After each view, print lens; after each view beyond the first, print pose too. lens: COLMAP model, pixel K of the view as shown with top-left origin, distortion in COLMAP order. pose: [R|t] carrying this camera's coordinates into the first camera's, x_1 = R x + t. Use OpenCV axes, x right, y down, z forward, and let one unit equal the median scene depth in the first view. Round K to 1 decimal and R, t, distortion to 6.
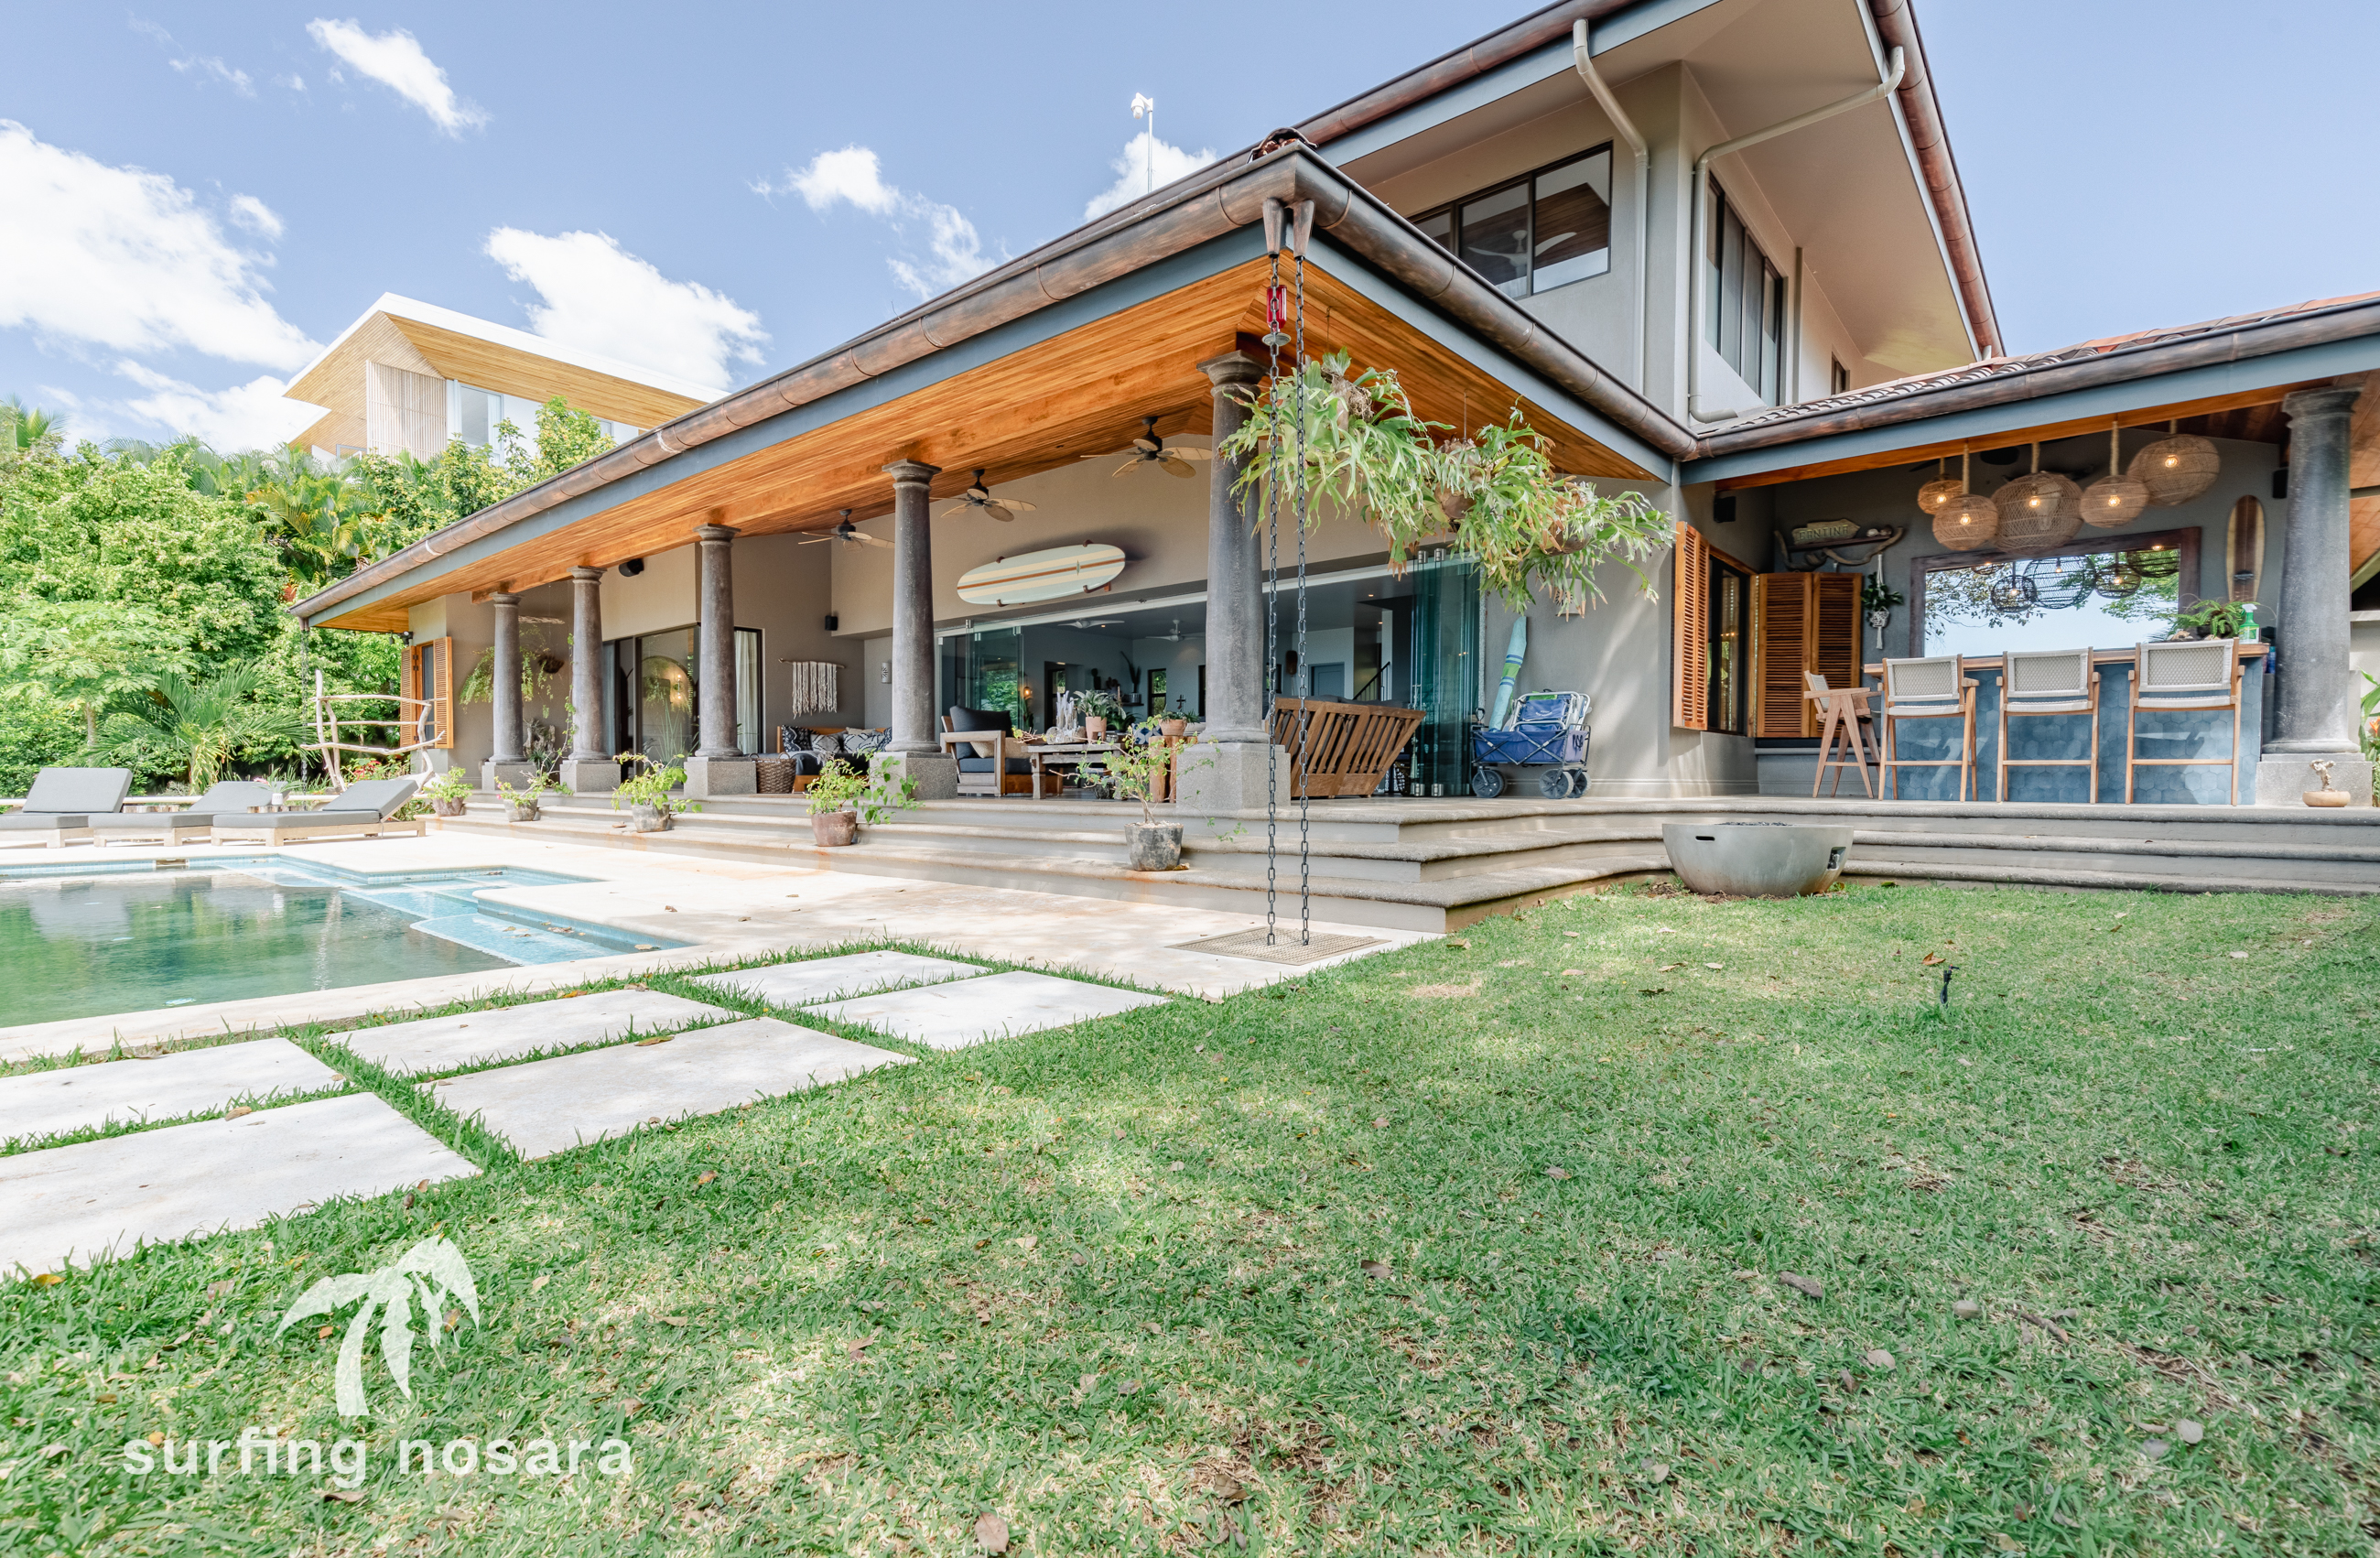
lens RADIAL K [[1090.4, 0, 1190.6], [0, 1090.4, 800.1], [0, 0, 1]] dist [0.013706, -0.001519]
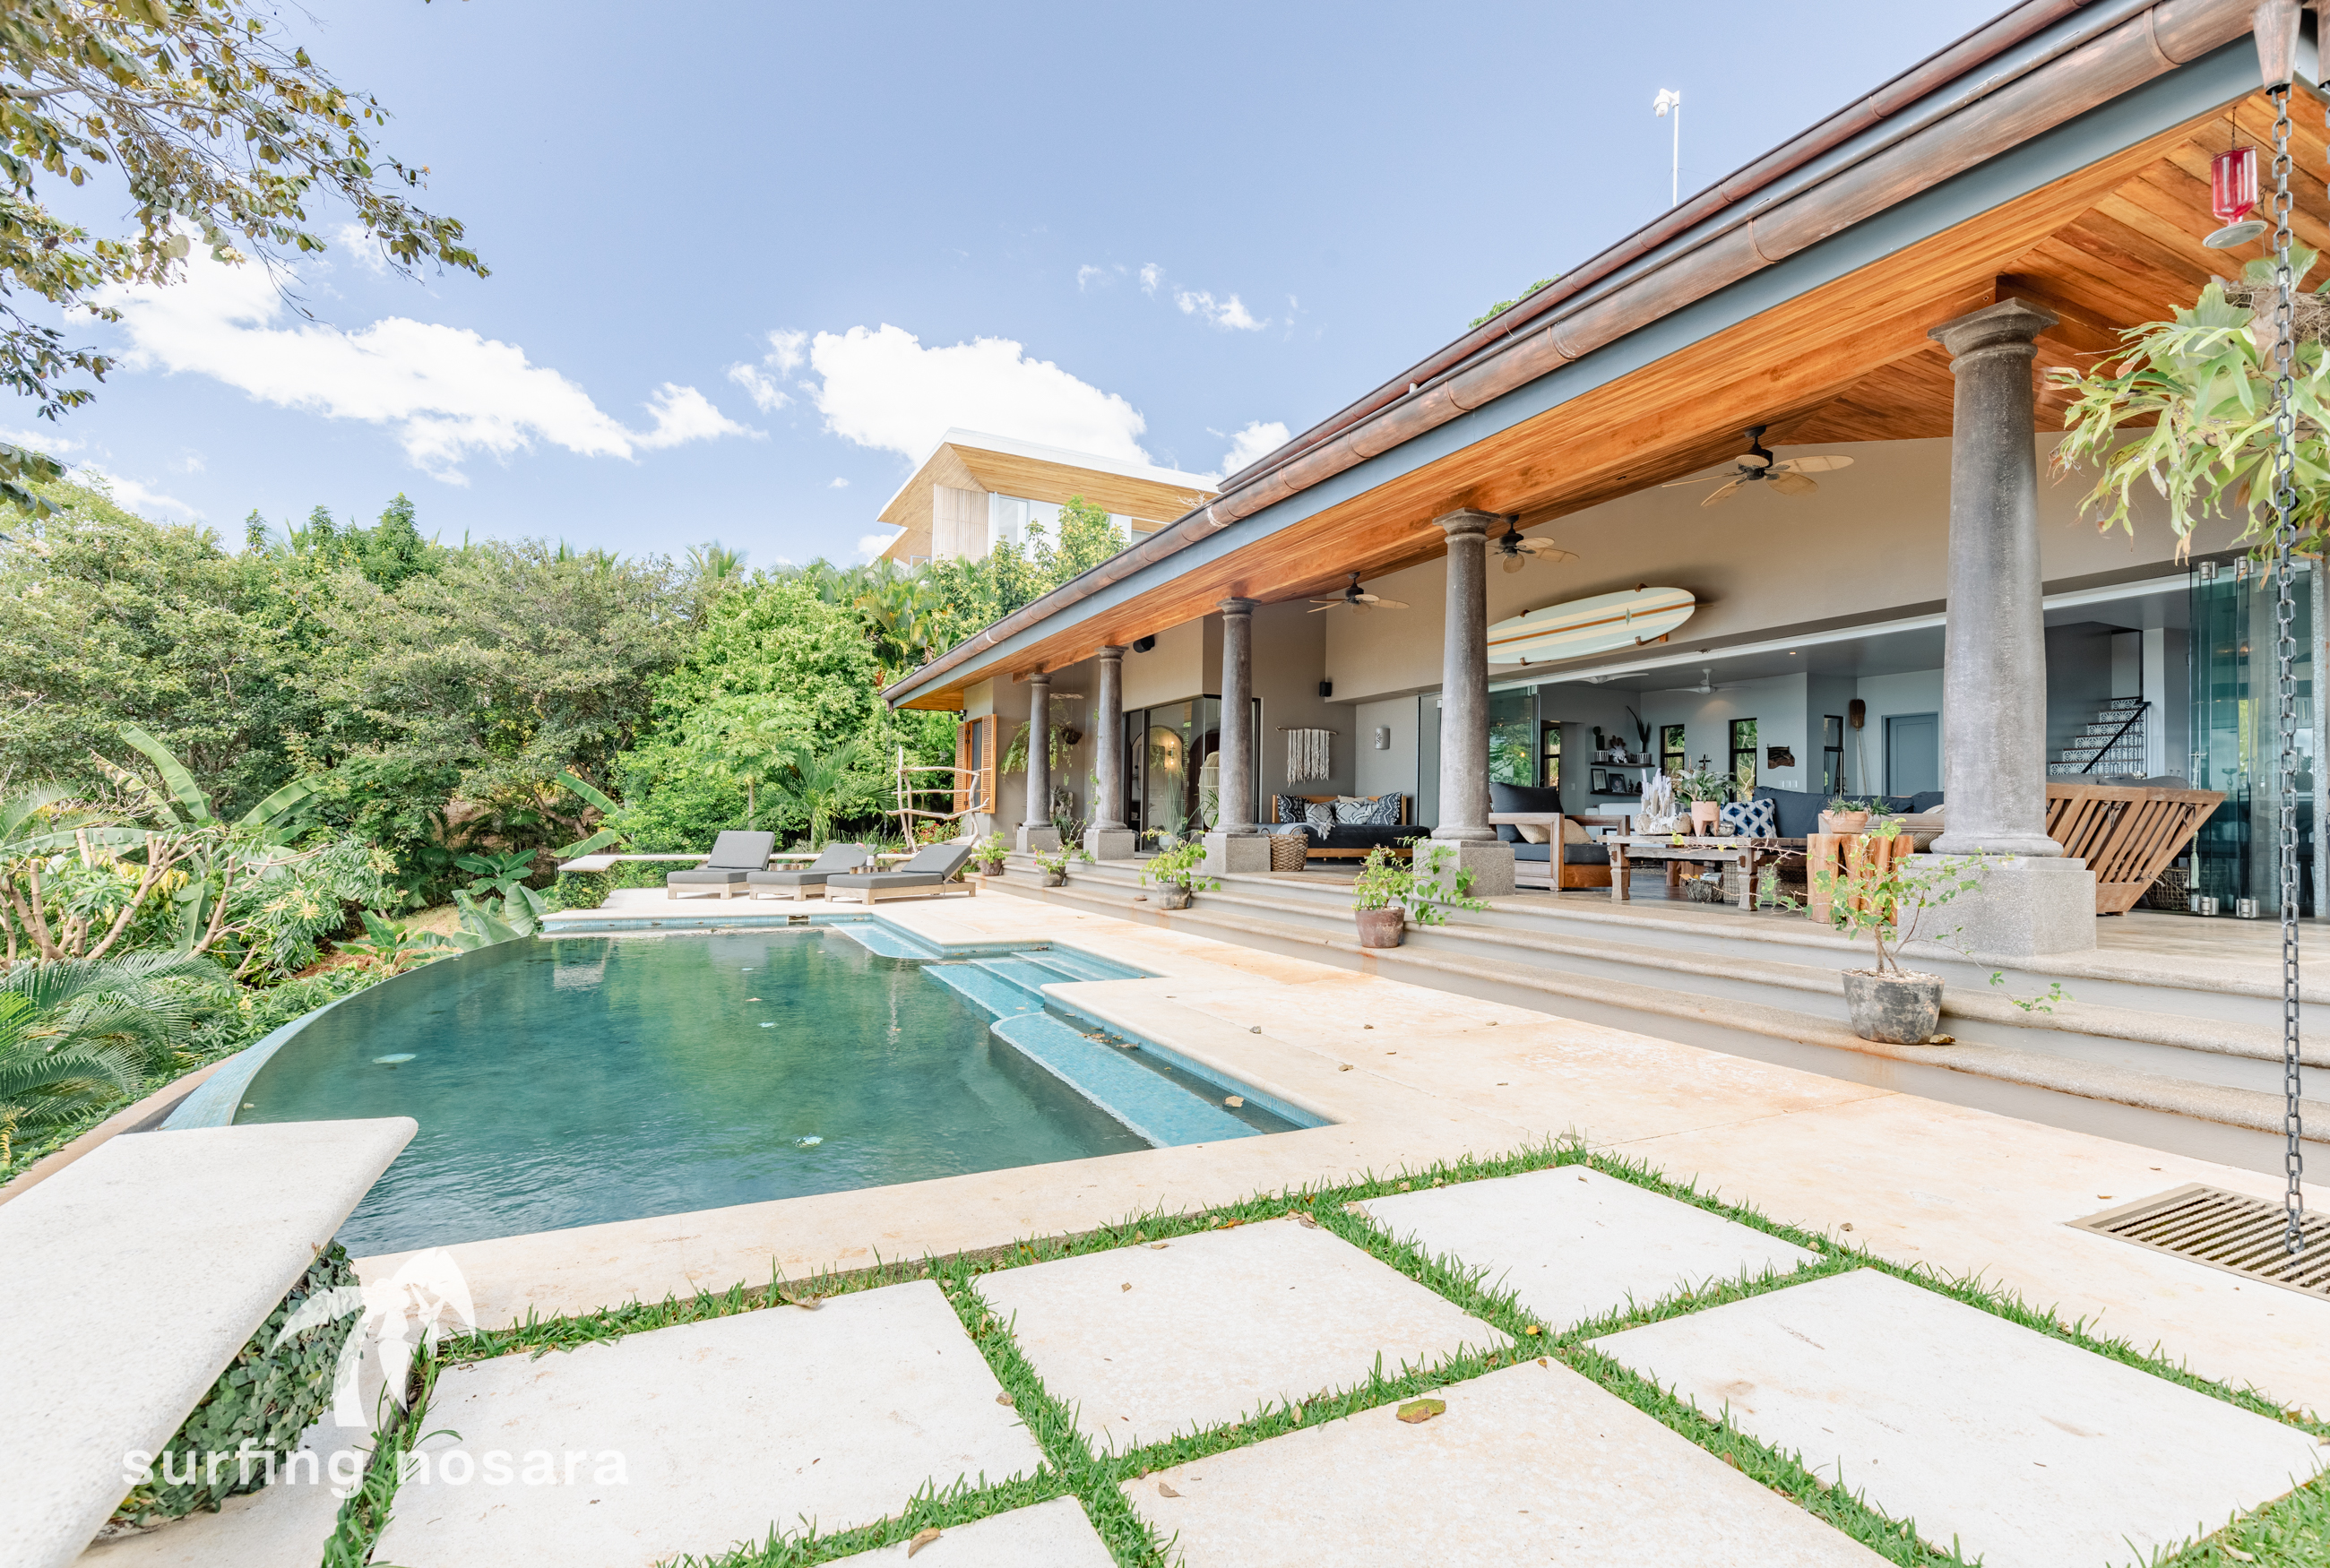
lens RADIAL K [[1063.9, 0, 1169.6], [0, 1063.9, 792.0], [0, 0, 1]] dist [0.010247, -0.000785]
pose [[0.918655, 0.002487, -0.395052, -0.091805], [-0.022880, 0.998637, -0.046919, -0.025158], [0.394397, 0.052141, 0.917460, 0.086710]]
